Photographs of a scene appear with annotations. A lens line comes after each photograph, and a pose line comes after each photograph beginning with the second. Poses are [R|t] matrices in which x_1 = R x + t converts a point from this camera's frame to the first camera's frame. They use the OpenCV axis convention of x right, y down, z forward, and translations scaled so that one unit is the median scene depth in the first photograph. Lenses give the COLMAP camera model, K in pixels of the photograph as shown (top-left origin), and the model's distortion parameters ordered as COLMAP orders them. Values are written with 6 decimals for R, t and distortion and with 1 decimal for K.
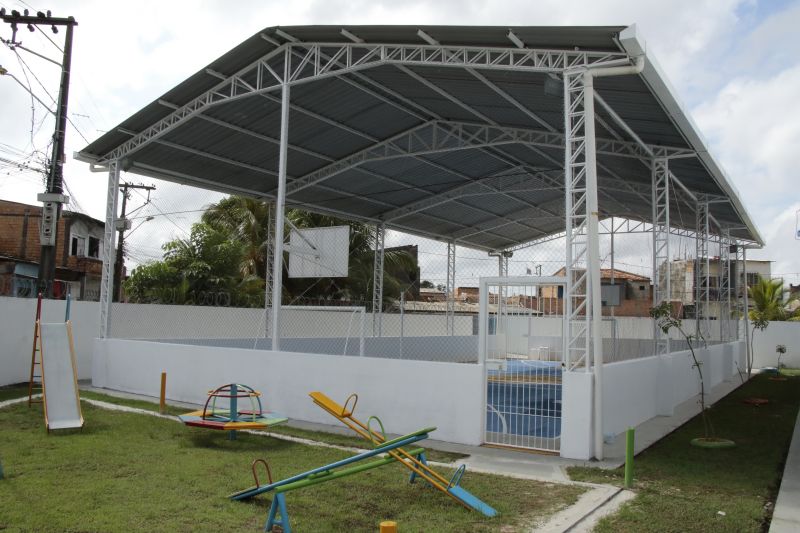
lens RADIAL K [[652.7, 0, 395.9], [0, 652.7, 273.8], [0, 0, 1]] dist [-0.155658, 0.099713]
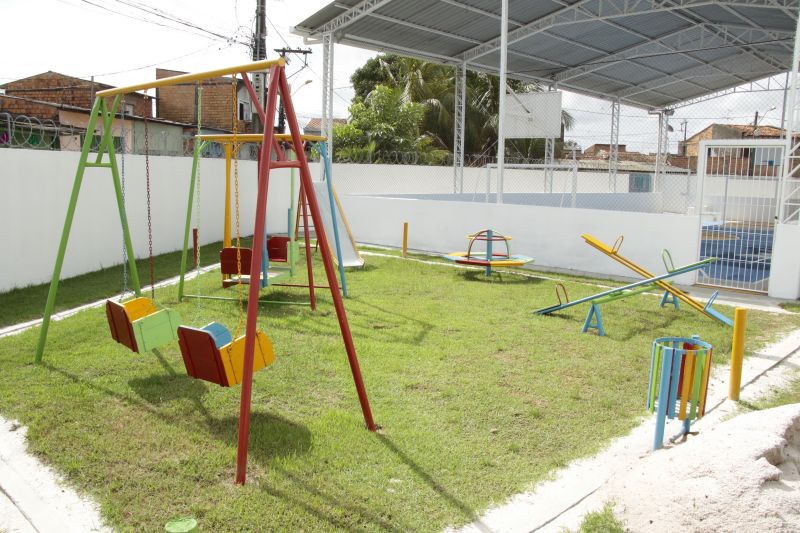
lens RADIAL K [[652.7, 0, 395.7], [0, 652.7, 263.9], [0, 0, 1]] dist [-0.155658, 0.099713]
pose [[0.981454, 0.021056, -0.190539, -0.089109], [0.017754, 0.979694, 0.199710, -0.005611], [0.190875, -0.199389, 0.961151, -0.098752]]
